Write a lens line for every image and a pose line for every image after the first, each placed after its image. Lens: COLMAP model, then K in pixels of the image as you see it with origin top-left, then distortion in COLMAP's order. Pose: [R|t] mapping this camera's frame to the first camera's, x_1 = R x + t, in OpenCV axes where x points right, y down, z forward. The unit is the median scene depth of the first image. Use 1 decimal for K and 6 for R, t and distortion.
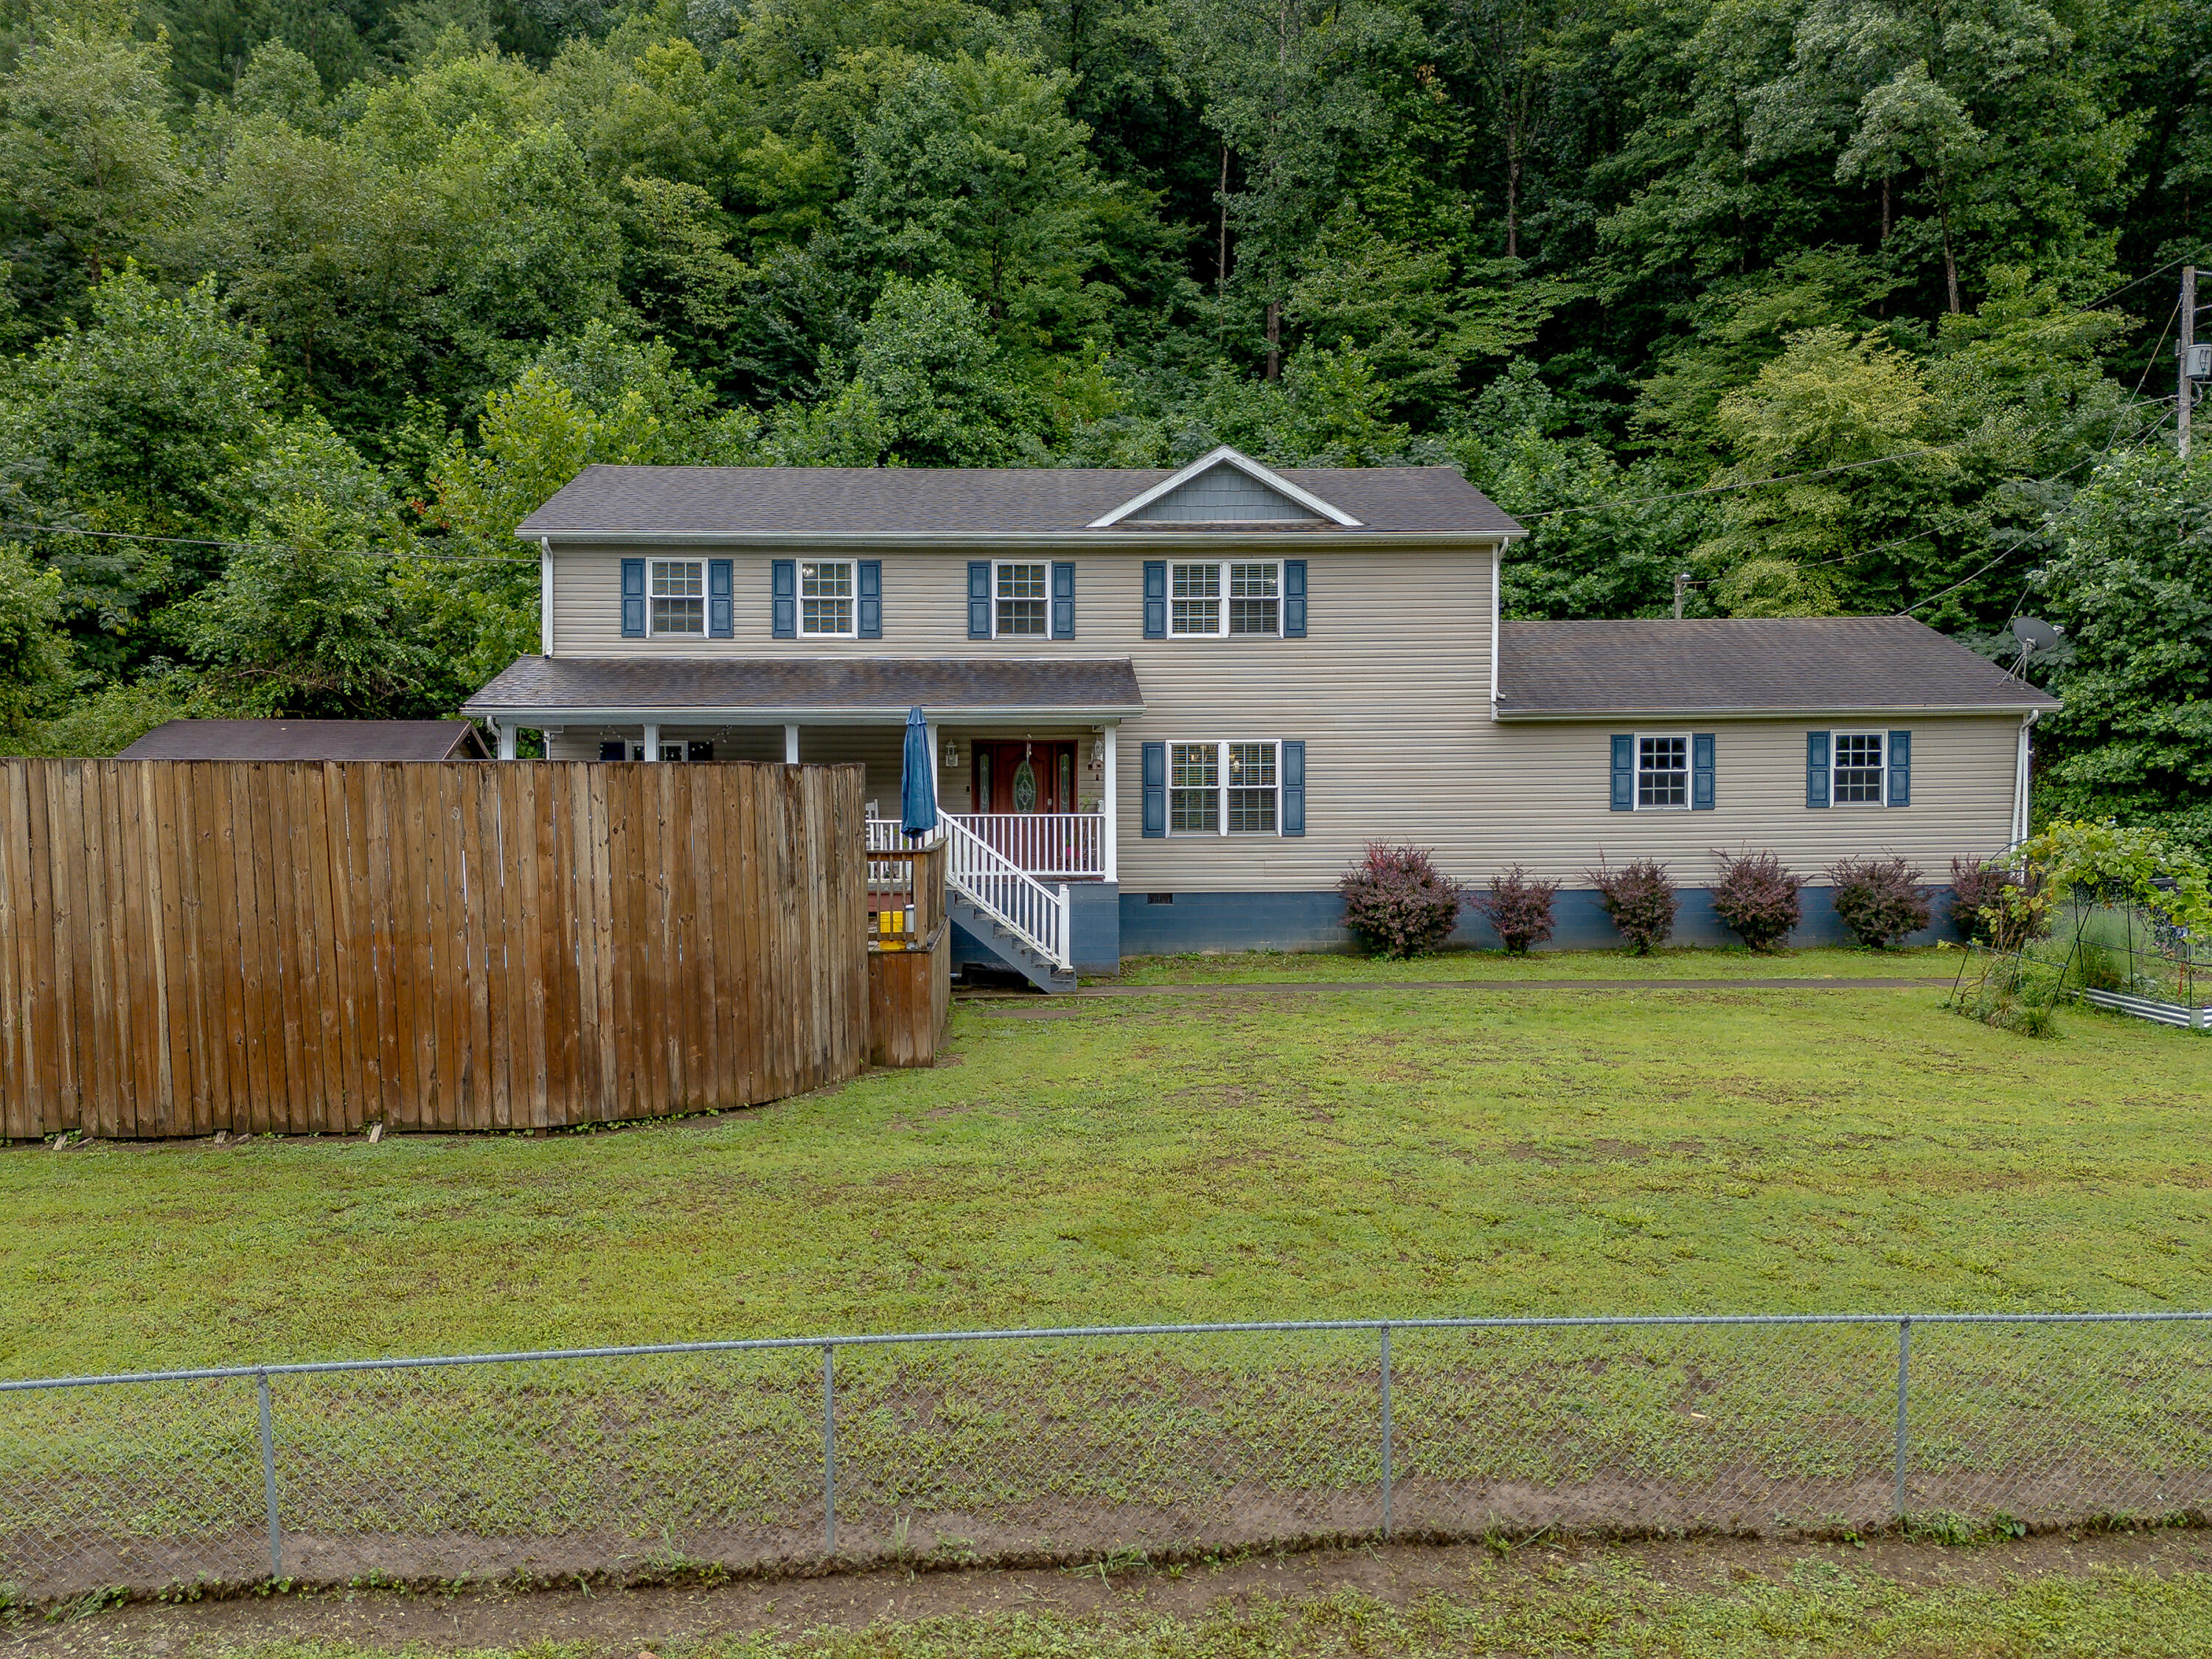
lens RADIAL K [[1592.3, 0, 1101.1], [0, 1592.3, 905.7], [0, 0, 1]] dist [0.075419, -0.073826]
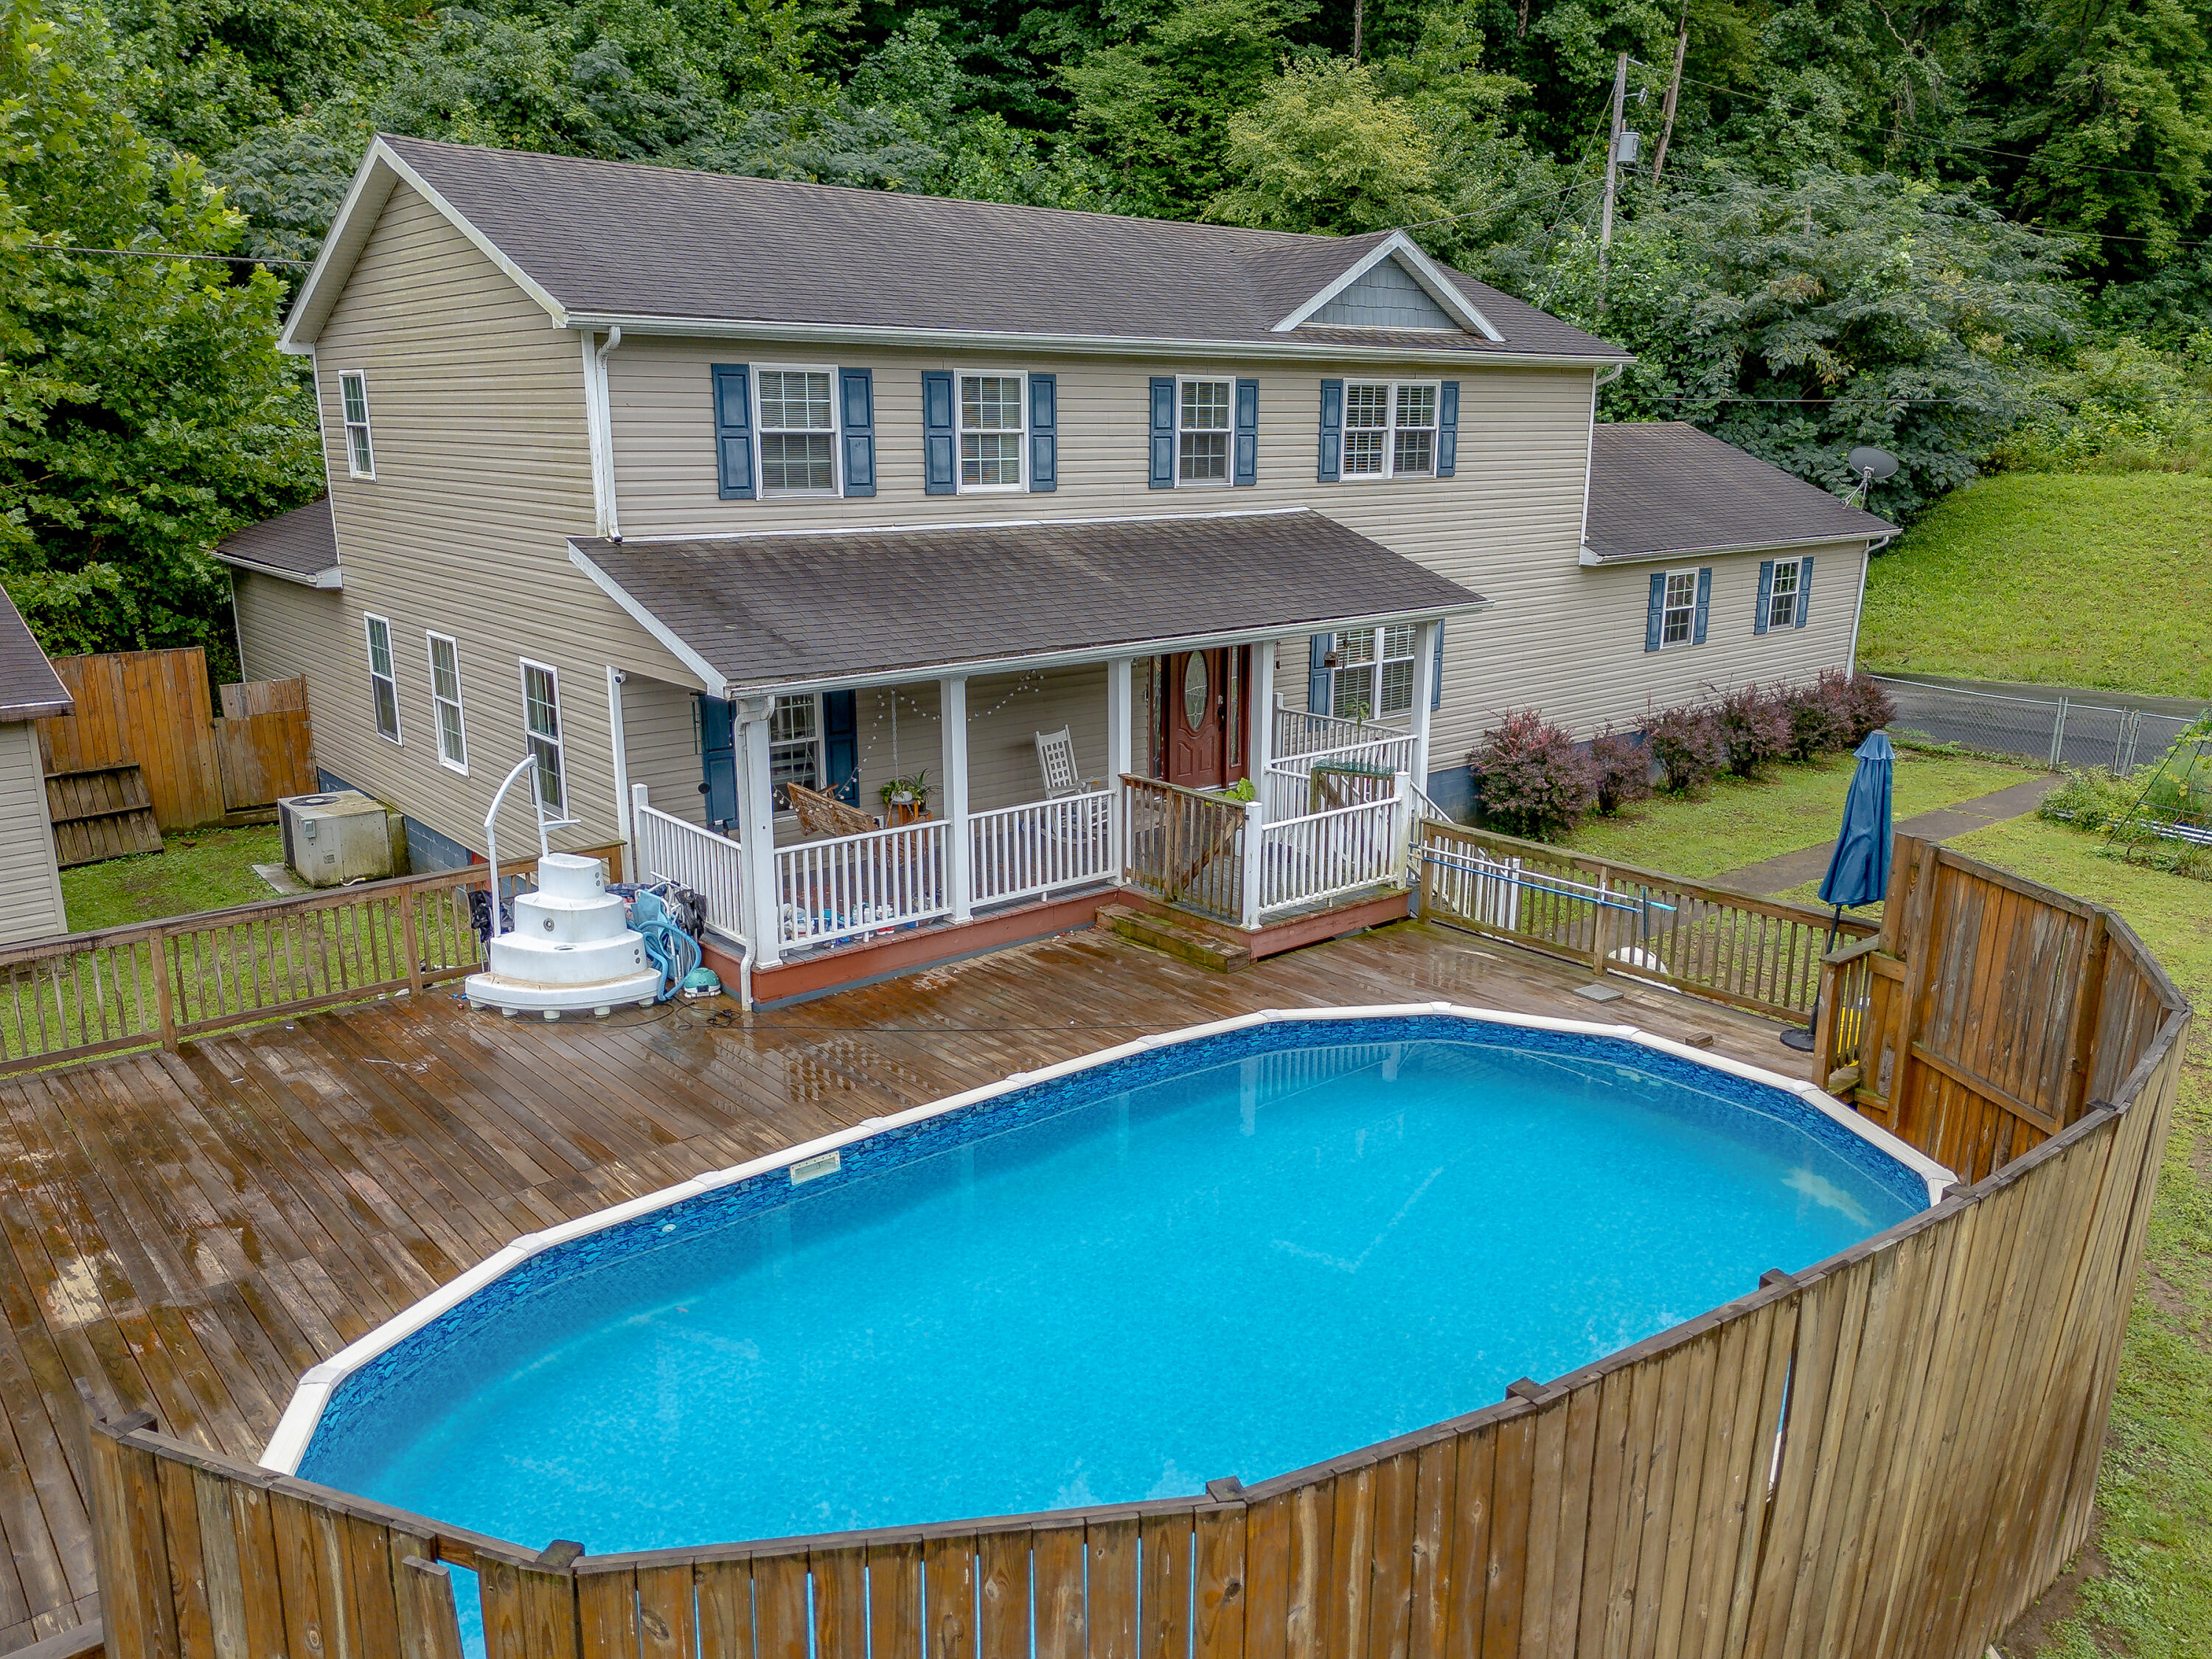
lens RADIAL K [[1633.9, 0, 1107.0], [0, 1633.9, 831.8], [0, 0, 1]] dist [0.077800, -0.079531]
pose [[0.798699, -0.138709, 0.585525, -0.549076], [0.035728, 0.982284, 0.183963, -0.150333], [-0.600669, -0.126012, 0.789505, 0.405316]]
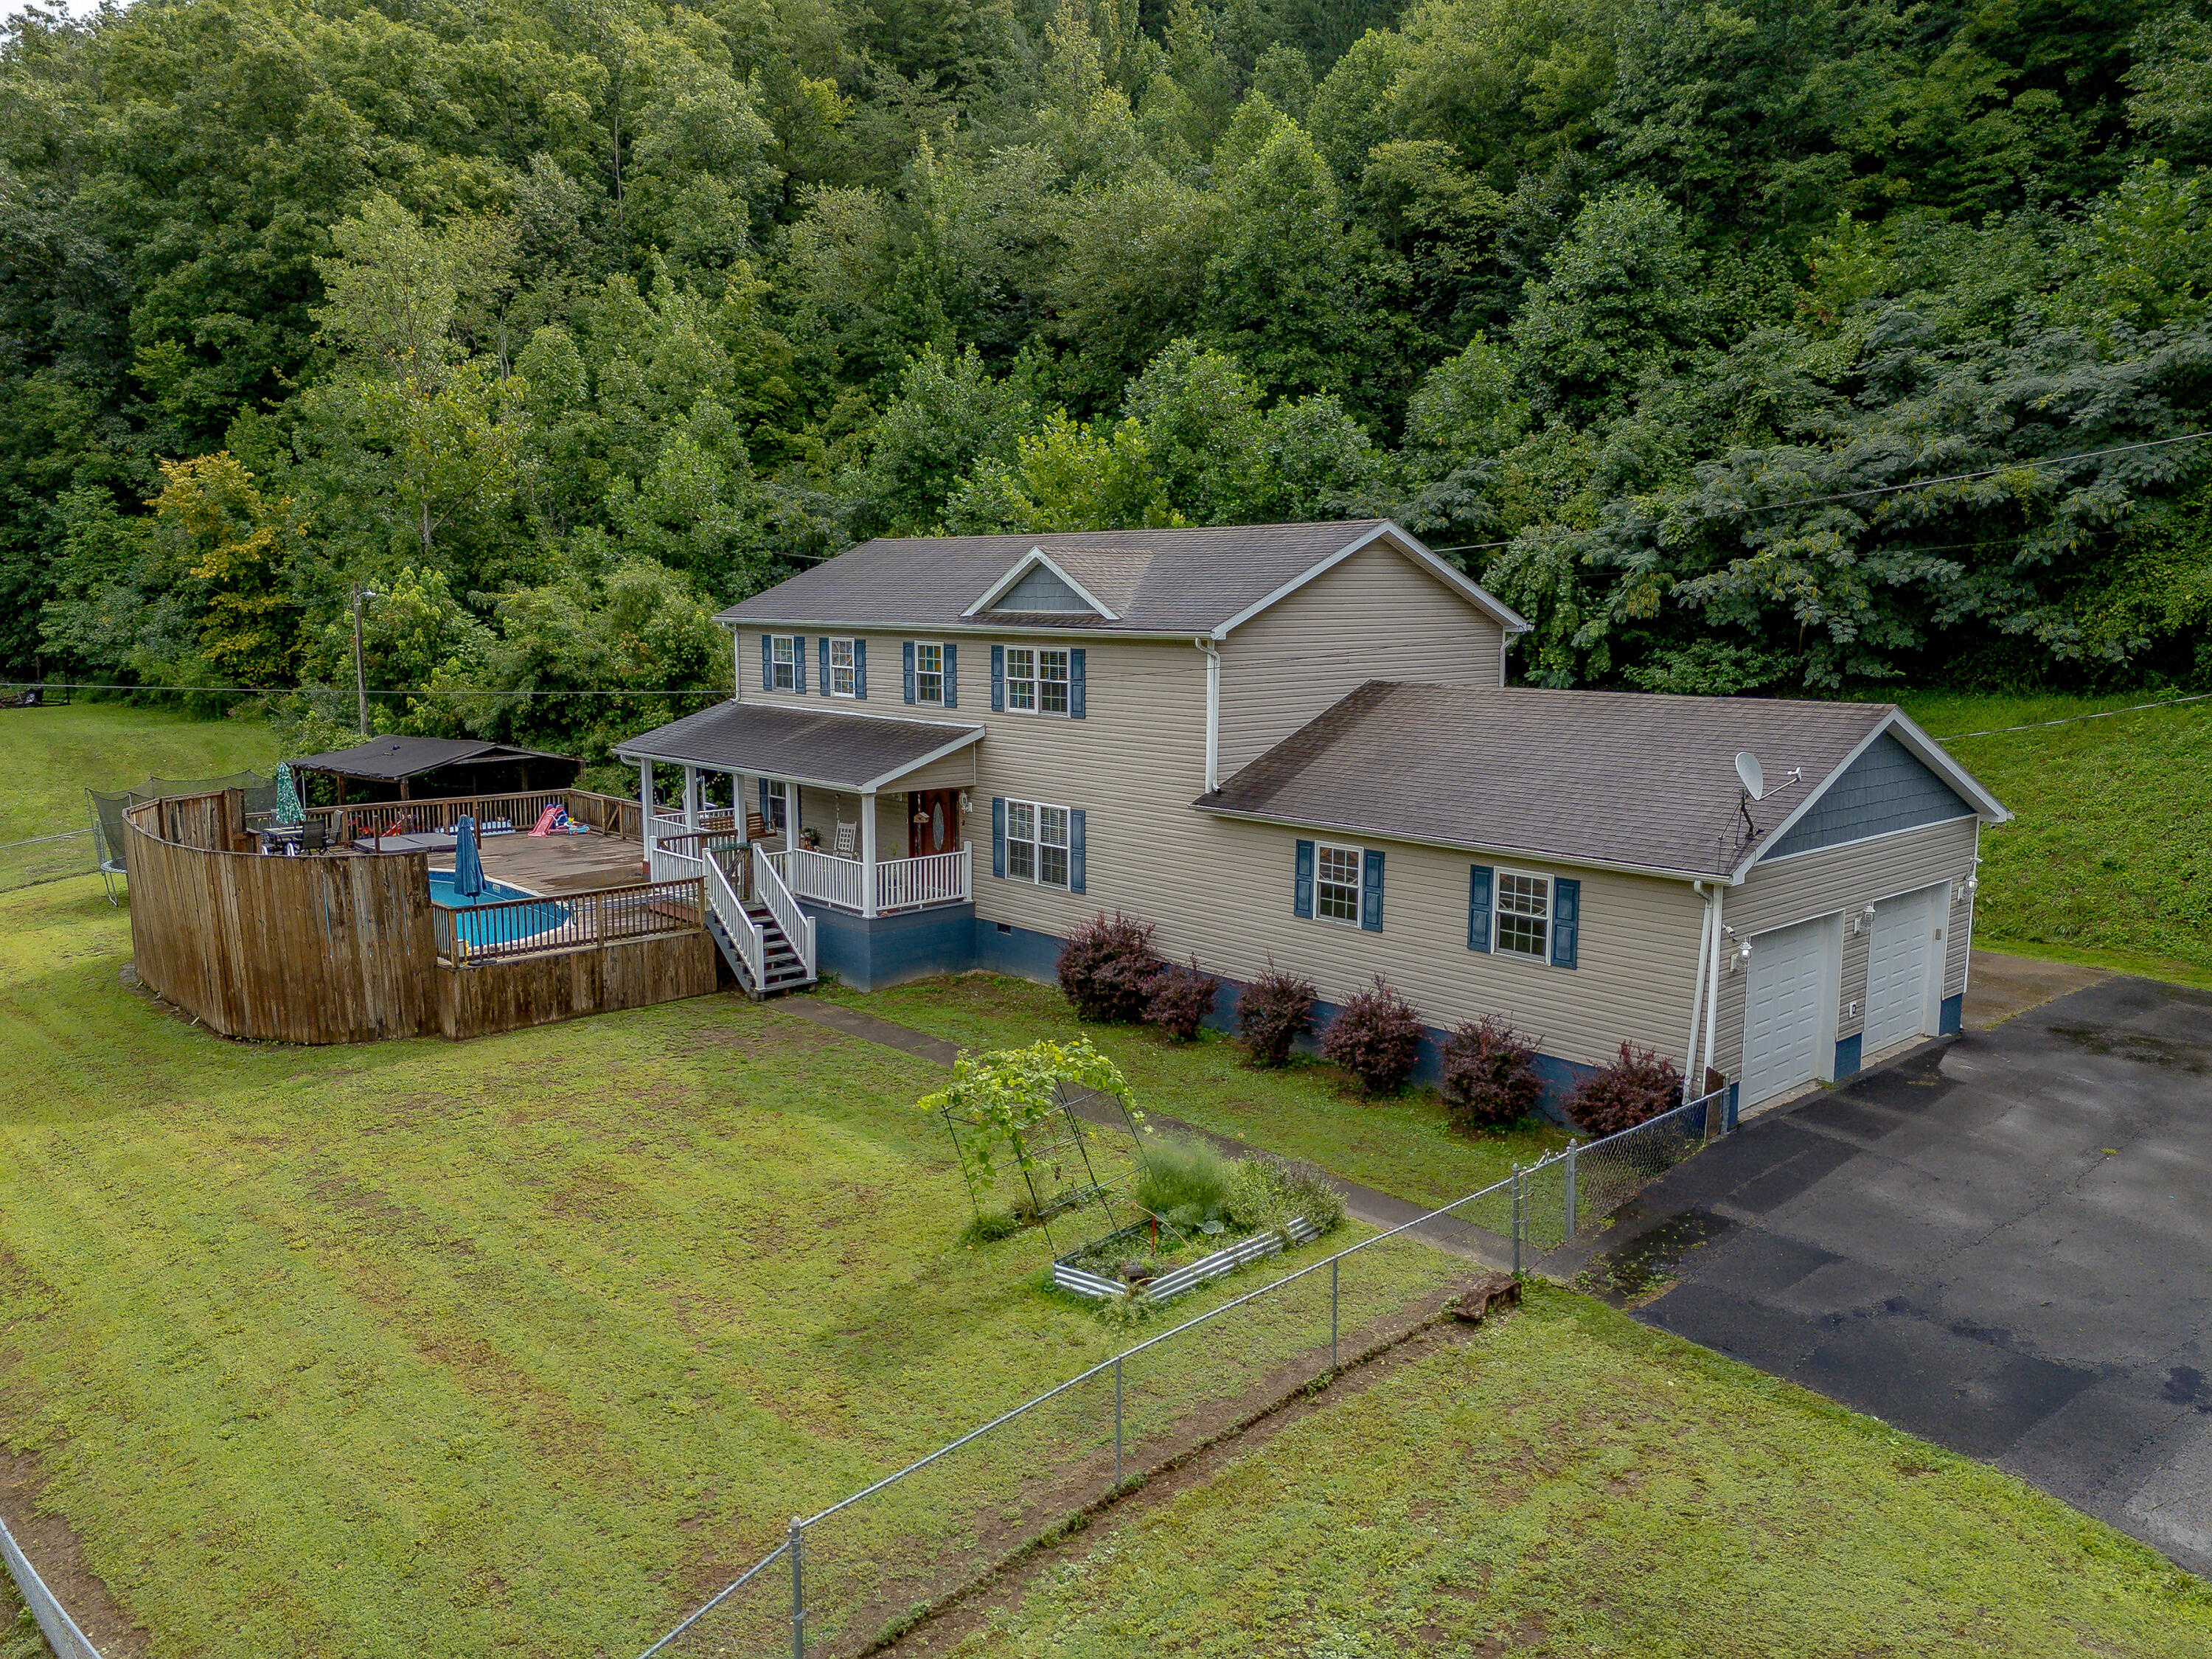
lens RADIAL K [[1631.6, 0, 1108.6], [0, 1631.6, 831.0], [0, 0, 1]] dist [0.079812, -0.077837]
pose [[0.638885, 0.120831, -0.759754, 1.005981], [-0.062077, 0.992465, 0.105640, -0.211537], [0.766793, -0.020328, 0.641572, 0.289948]]
